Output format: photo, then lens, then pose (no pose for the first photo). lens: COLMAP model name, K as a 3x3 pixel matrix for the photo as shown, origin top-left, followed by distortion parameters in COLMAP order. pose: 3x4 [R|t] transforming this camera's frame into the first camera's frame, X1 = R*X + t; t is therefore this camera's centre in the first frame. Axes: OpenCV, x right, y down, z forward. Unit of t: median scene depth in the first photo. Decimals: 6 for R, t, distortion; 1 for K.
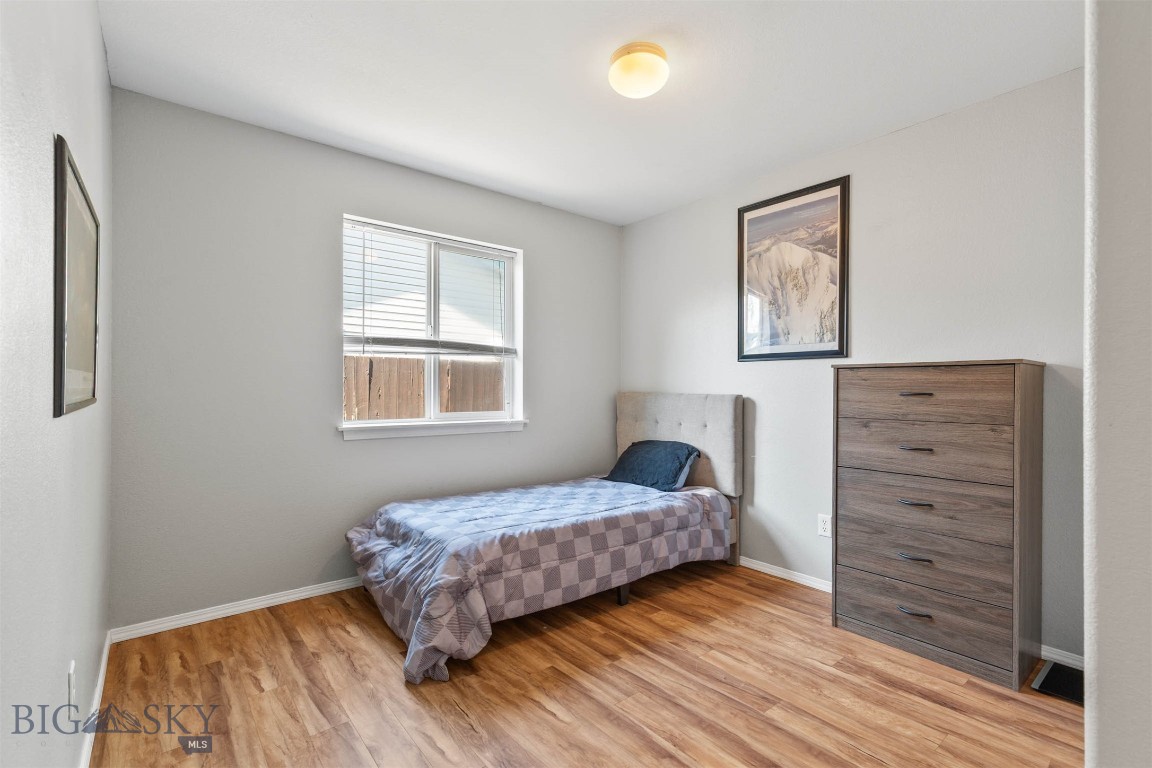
lens RADIAL K [[527.0, 0, 575.3], [0, 527.0, 386.2], [0, 0, 1]] dist [0.012266, -0.002821]
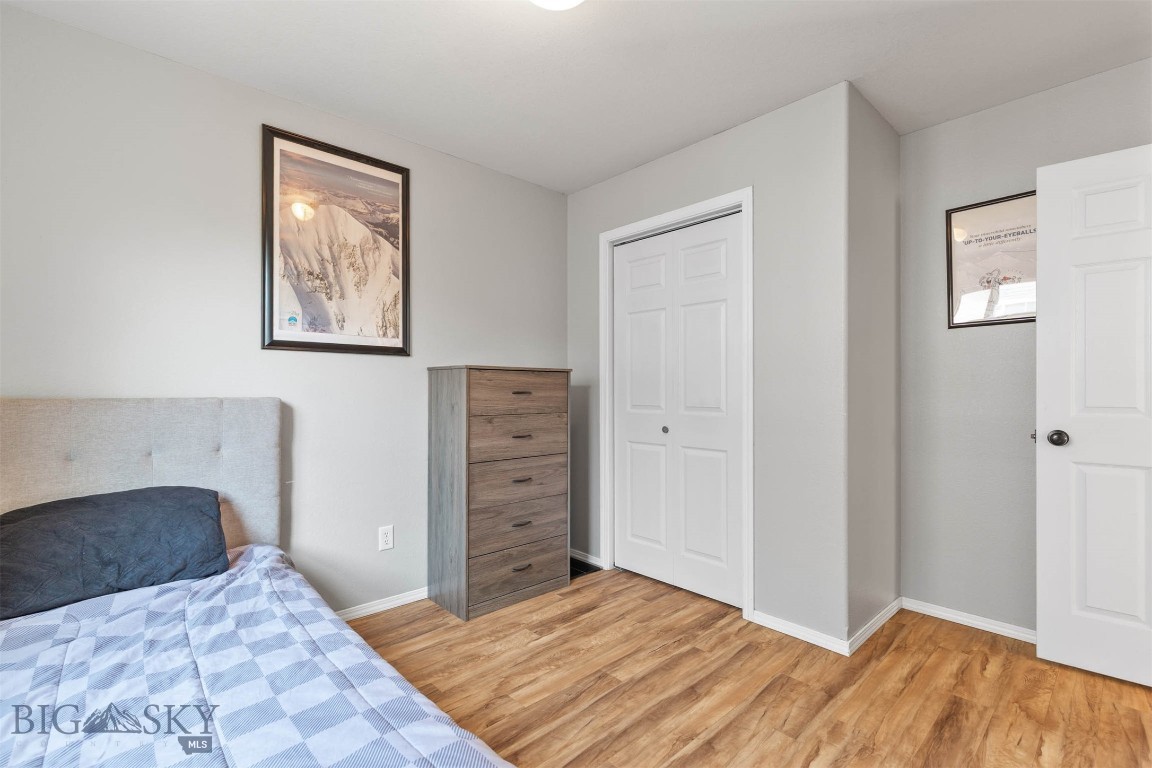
lens RADIAL K [[527.0, 0, 575.0], [0, 527.0, 386.5], [0, 0, 1]] dist [0.012266, -0.002821]
pose [[-0.074736, -0.003464, 0.997197, -0.543628], [-0.005381, 0.999981, 0.003071, -0.003623], [-0.997189, -0.005136, -0.074753, 0.871700]]
